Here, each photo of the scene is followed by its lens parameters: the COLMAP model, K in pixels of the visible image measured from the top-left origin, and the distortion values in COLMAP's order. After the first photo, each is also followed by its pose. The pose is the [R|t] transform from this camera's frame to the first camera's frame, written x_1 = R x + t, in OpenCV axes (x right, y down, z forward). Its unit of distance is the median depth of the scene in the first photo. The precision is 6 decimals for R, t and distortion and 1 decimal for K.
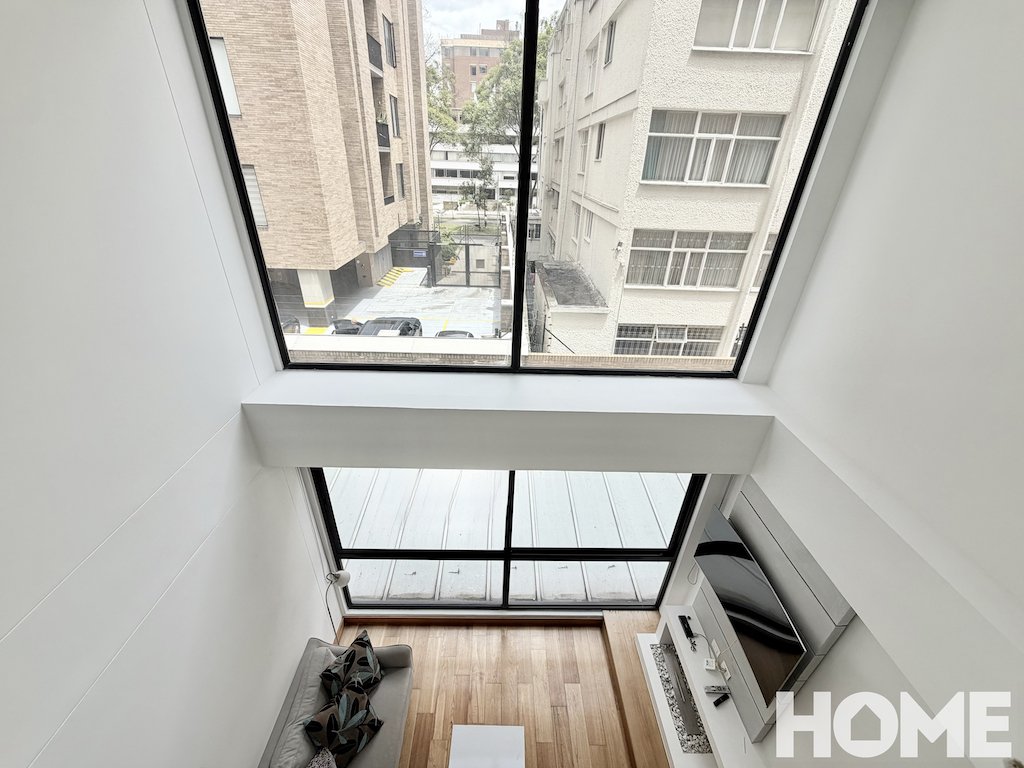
lens RADIAL K [[406.3, 0, 509.9], [0, 406.3, 382.1], [0, 0, 1]] dist [-0.001570, 0.000523]
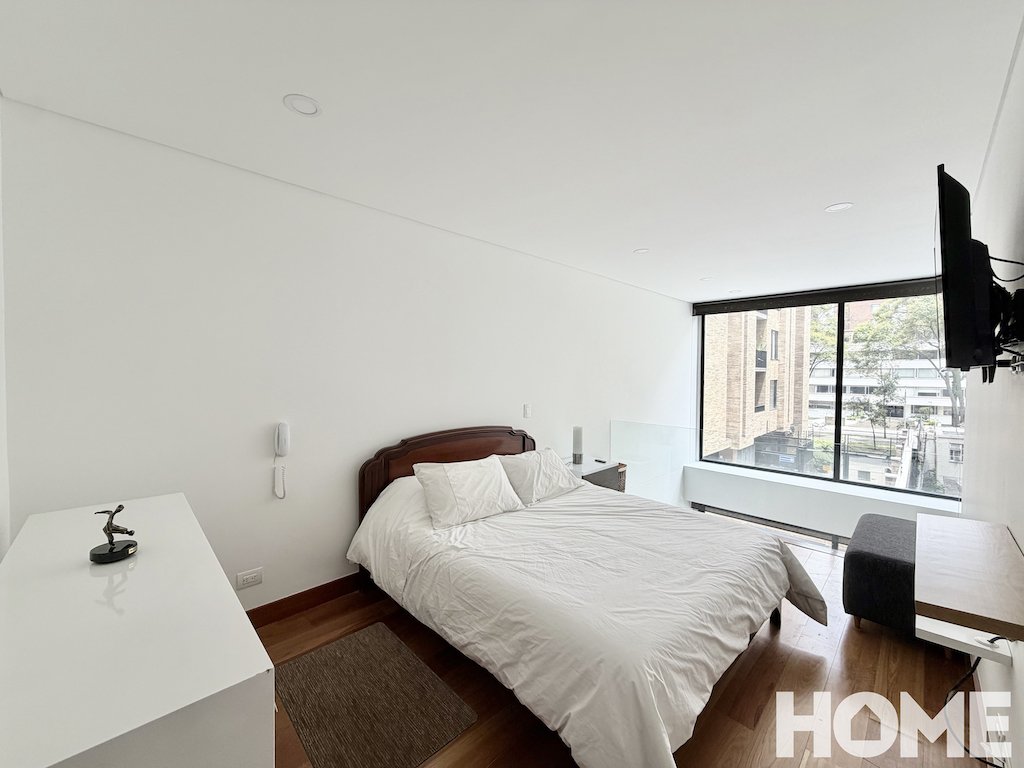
lens RADIAL K [[406.3, 0, 509.9], [0, 406.3, 382.1], [0, 0, 1]] dist [-0.001570, 0.000523]
pose [[0.687985, -0.011635, -0.725632, 0.038433], [-0.333790, 0.882763, -0.330627, 0.077956], [0.644407, 0.469675, 0.603444, -0.138428]]
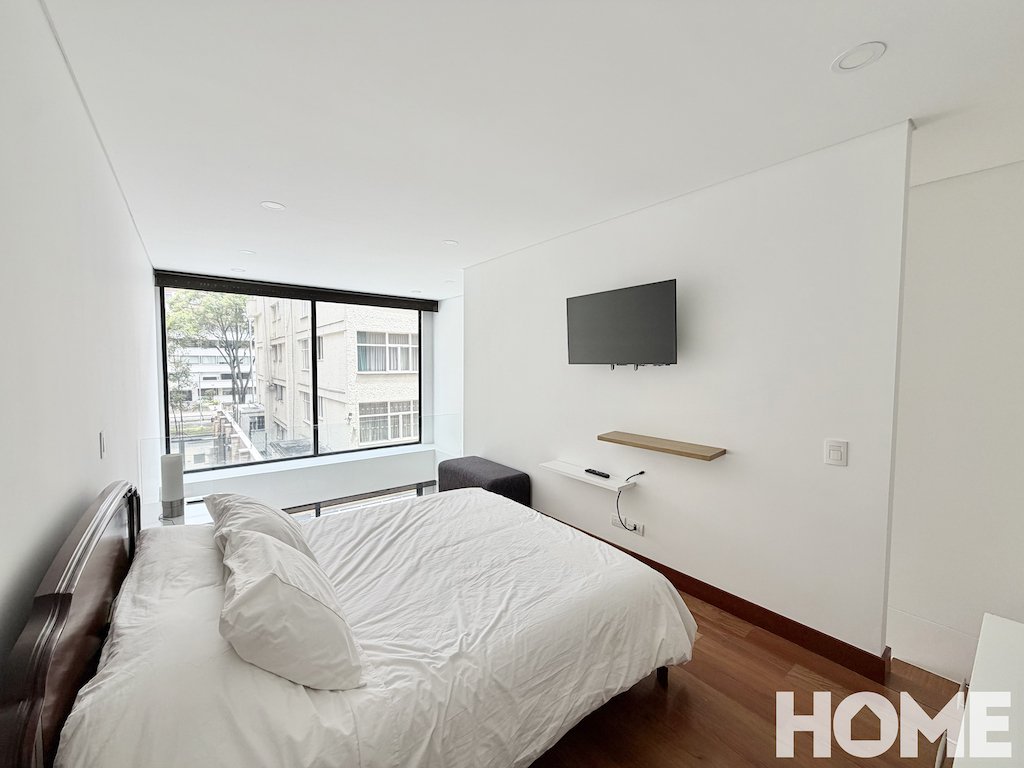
lens RADIAL K [[406.3, 0, 509.9], [0, 406.3, 382.1], [0, 0, 1]] dist [-0.001570, 0.000523]
pose [[0.795435, -0.058680, 0.603191, -0.050546], [0.310412, 0.894281, -0.322346, 0.072010], [-0.520507, 0.443643, 0.729557, -0.135656]]
